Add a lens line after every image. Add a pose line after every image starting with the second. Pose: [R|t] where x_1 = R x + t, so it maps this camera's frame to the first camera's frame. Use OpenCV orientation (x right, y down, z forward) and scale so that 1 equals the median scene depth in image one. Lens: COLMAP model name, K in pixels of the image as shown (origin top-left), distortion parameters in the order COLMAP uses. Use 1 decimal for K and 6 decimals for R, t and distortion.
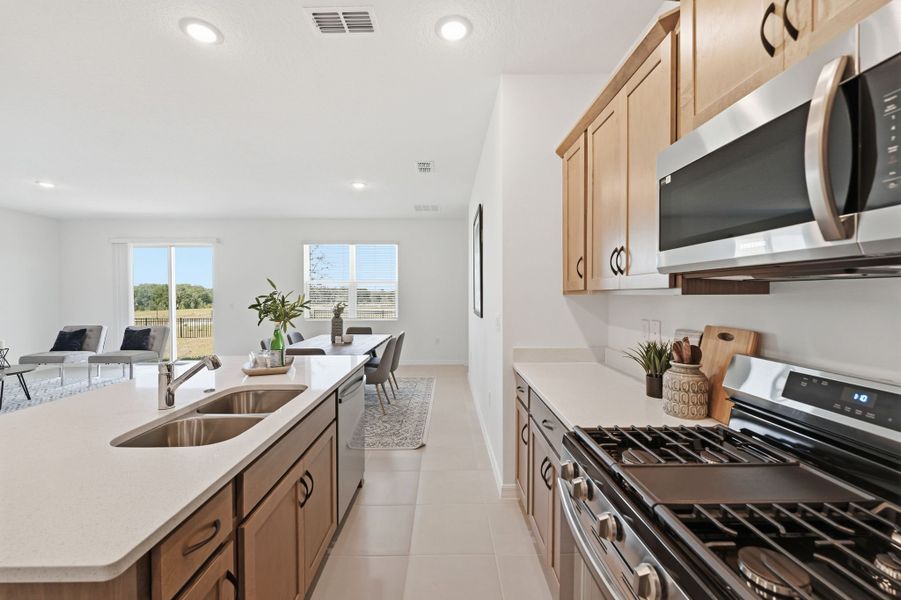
lens RADIAL K [[366.9, 0, 450.5], [0, 366.9, 300.0], [0, 0, 1]] dist [0.000685, -0.000031]
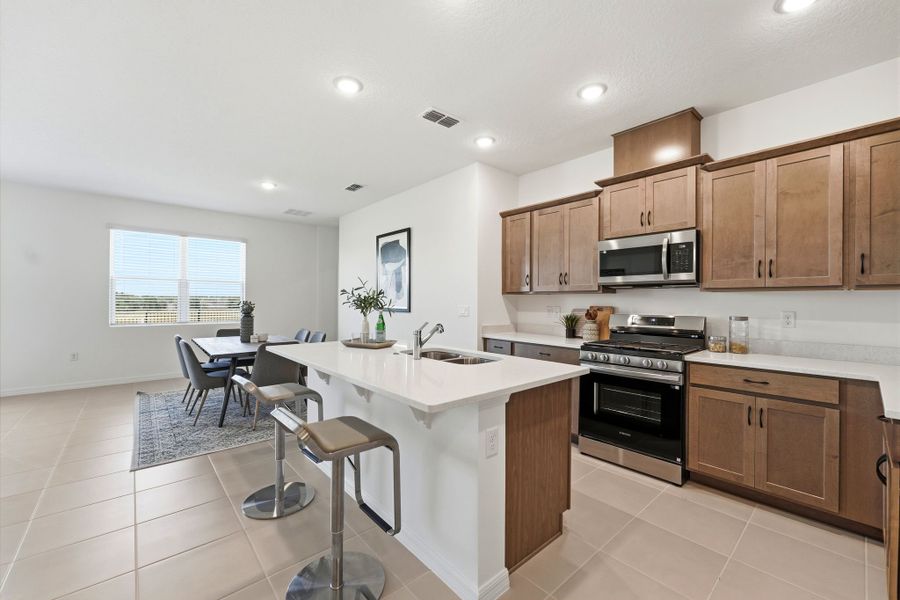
lens RADIAL K [[361.8, 0, 447.7], [0, 361.8, 302.6], [0, 0, 1]] dist [0.002417, 0.000260]
pose [[0.761161, 0.003150, 0.648556, -1.051449], [0.002186, 0.999970, -0.007423, 0.039089], [-0.648560, 0.007068, 0.761131, -0.167008]]
